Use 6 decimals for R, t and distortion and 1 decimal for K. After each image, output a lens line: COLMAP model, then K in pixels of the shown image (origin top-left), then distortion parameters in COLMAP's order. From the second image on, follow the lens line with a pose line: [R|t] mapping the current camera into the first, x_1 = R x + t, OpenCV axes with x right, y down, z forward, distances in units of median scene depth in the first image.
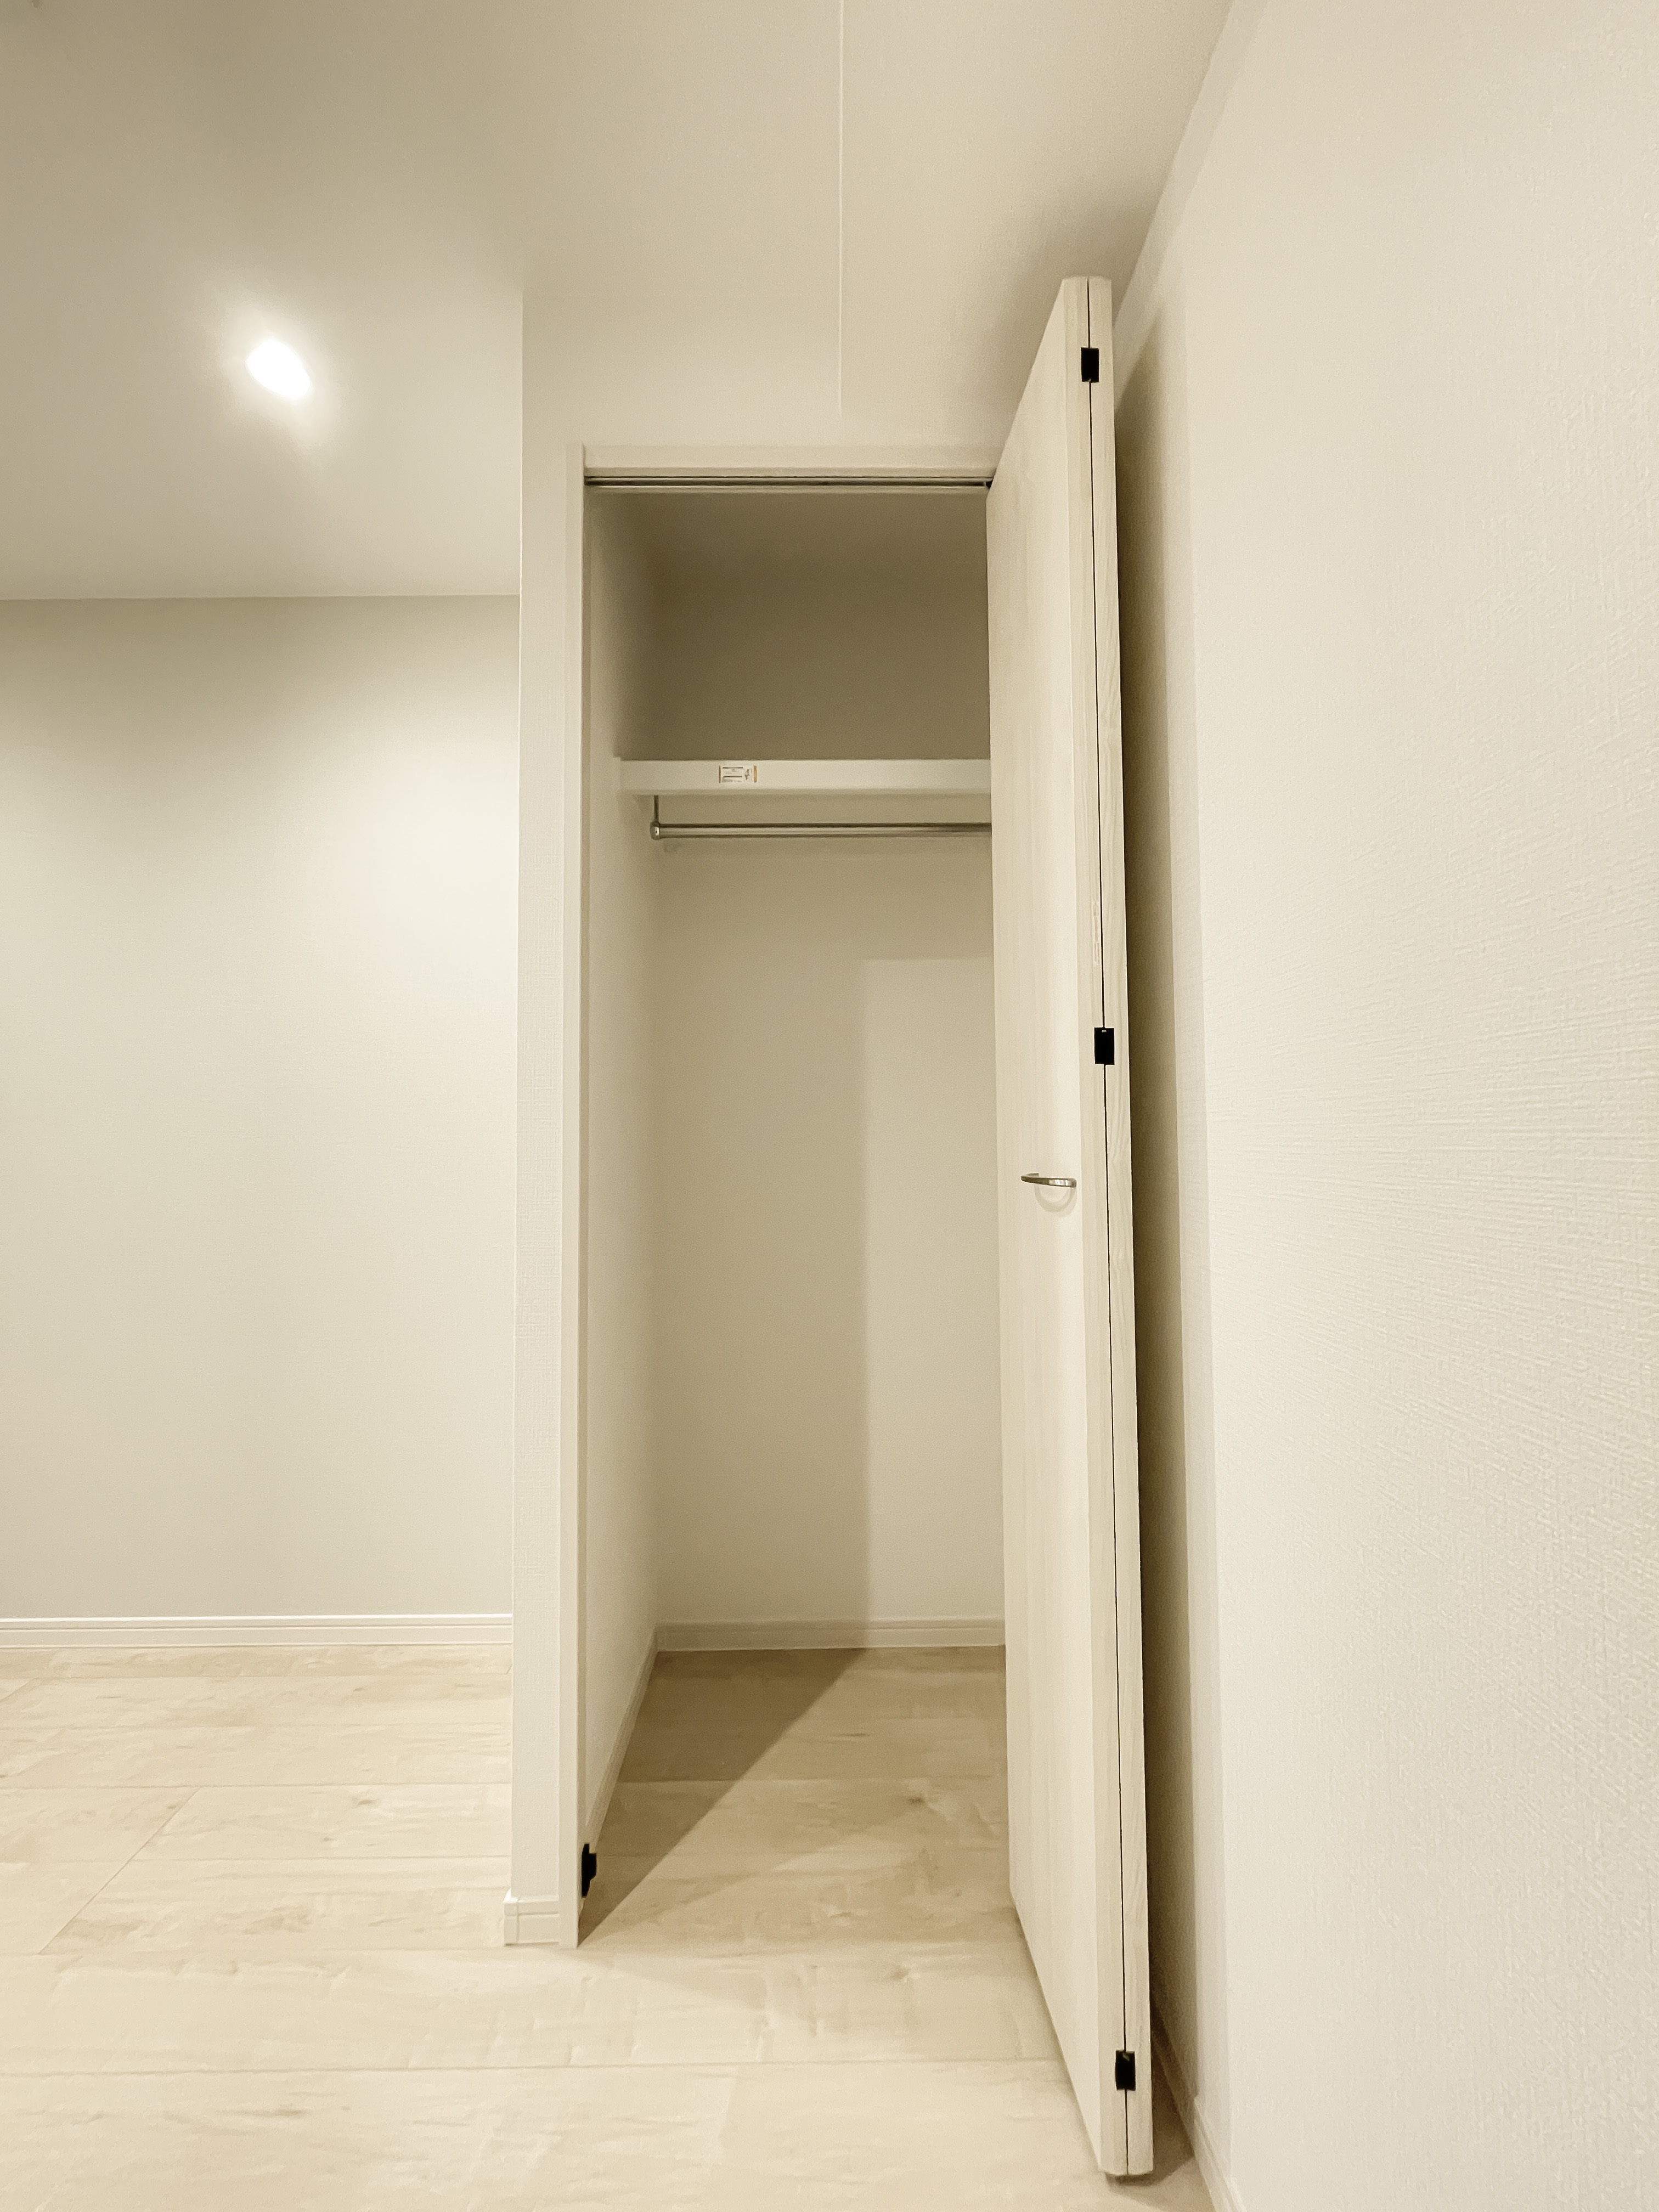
lens RADIAL K [[905.1, 0, 832.2], [0, 905.1, 1097.1], [0, 0, 1]] dist [-0.002538, 0.000351]
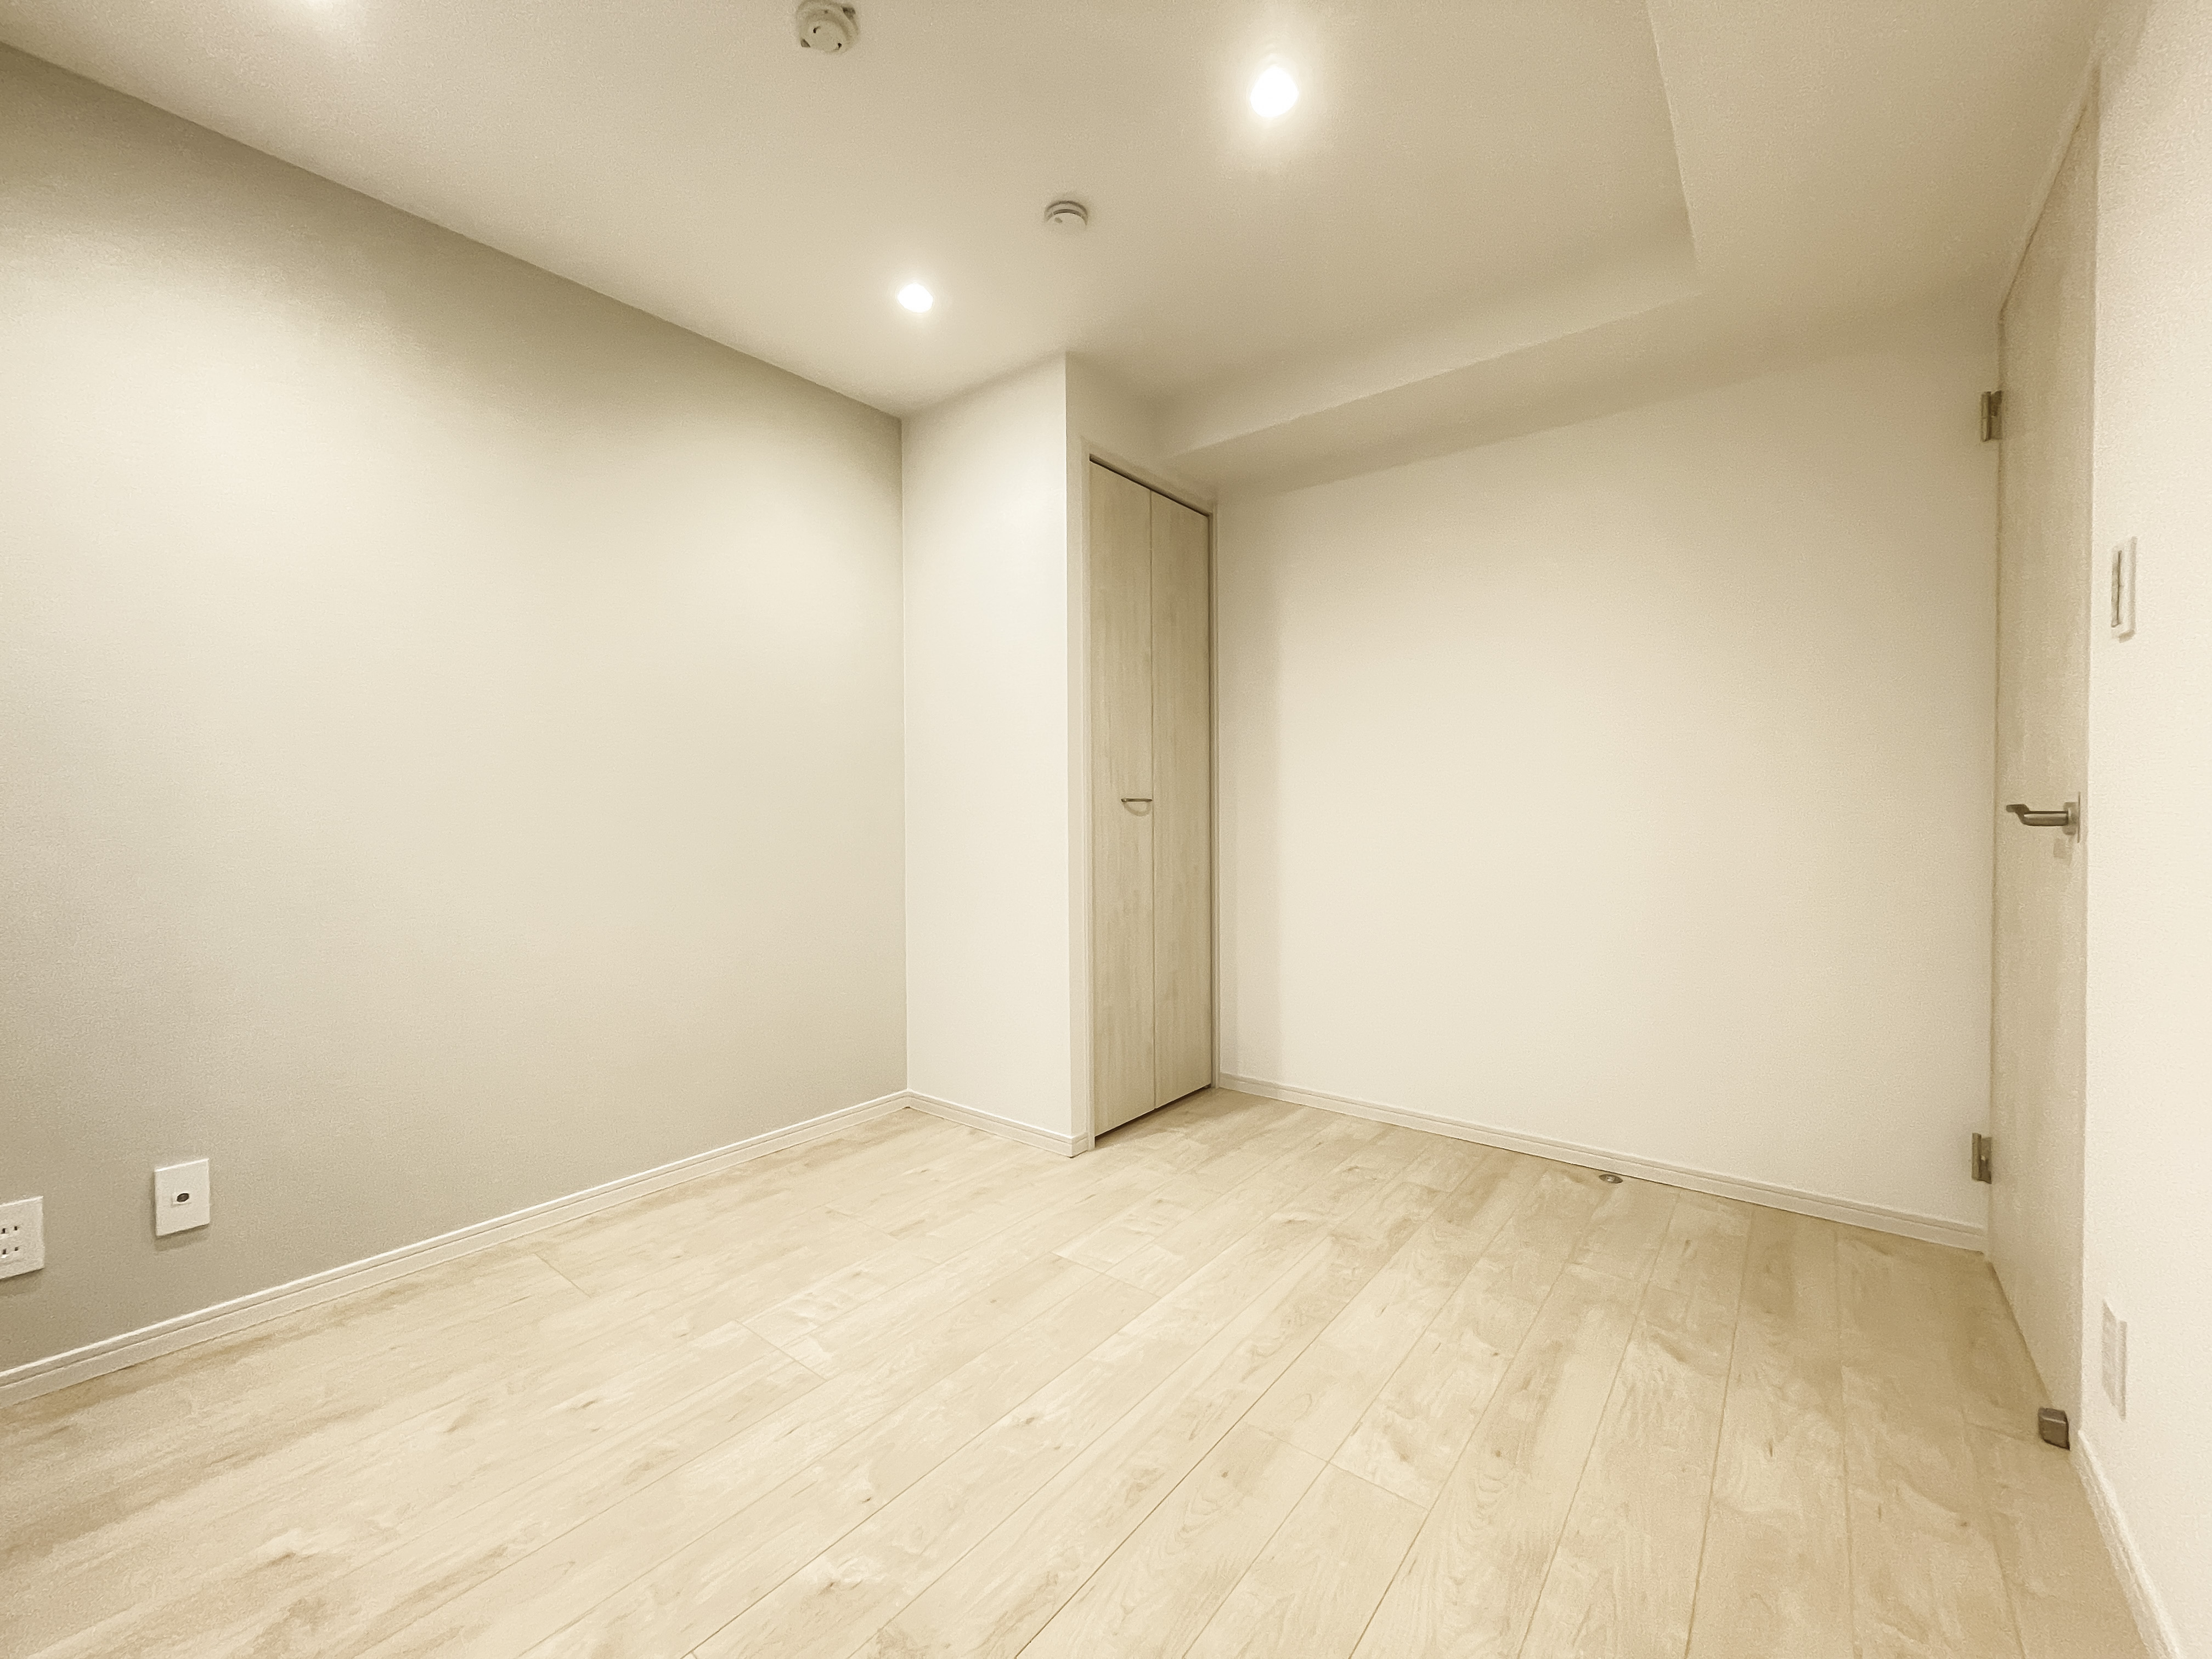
lens RADIAL K [[905.1, 0, 1097.9], [0, 905.1, 823.6], [0, 0, 1]] dist [-0.002538, 0.000351]
pose [[0.618666, -0.002754, 0.785650, -1.823504], [-0.024953, 0.999420, 0.023153, 0.095012], [-0.785258, -0.033928, 0.618238, -0.305844]]
